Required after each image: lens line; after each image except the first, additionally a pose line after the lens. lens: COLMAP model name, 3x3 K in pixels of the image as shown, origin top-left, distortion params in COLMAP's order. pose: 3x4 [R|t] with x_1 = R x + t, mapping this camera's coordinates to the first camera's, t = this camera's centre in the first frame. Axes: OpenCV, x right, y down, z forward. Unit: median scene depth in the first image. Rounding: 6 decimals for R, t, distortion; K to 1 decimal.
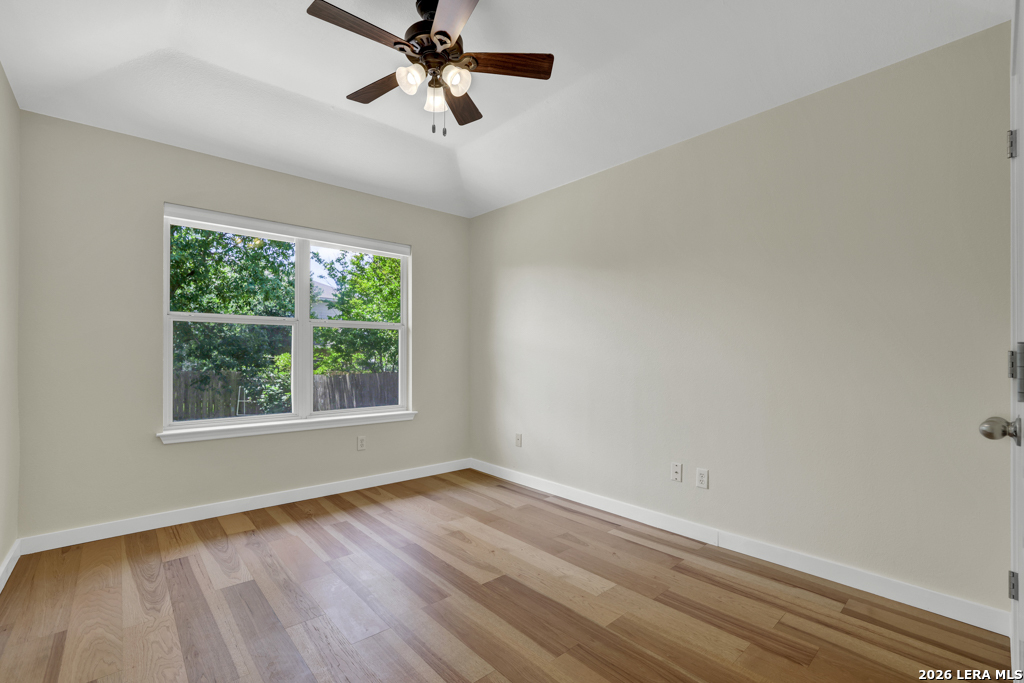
lens RADIAL K [[462.7, 0, 510.8], [0, 462.7, 345.2], [0, 0, 1]] dist [-0.023325, 0.001321]
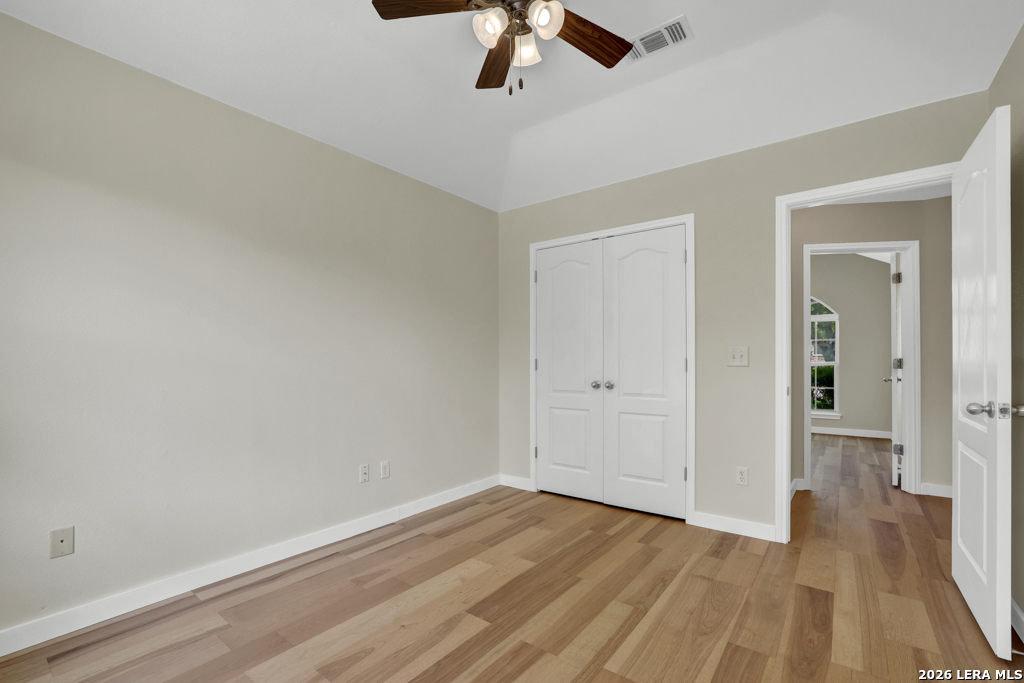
lens RADIAL K [[462.7, 0, 496.5], [0, 462.7, 362.6], [0, 0, 1]] dist [-0.023325, 0.001321]
pose [[-0.196693, -0.003168, 0.980460, -0.877454], [-0.020175, 0.999796, -0.000817, 0.024184], [-0.980258, -0.019941, -0.196716, 1.117500]]
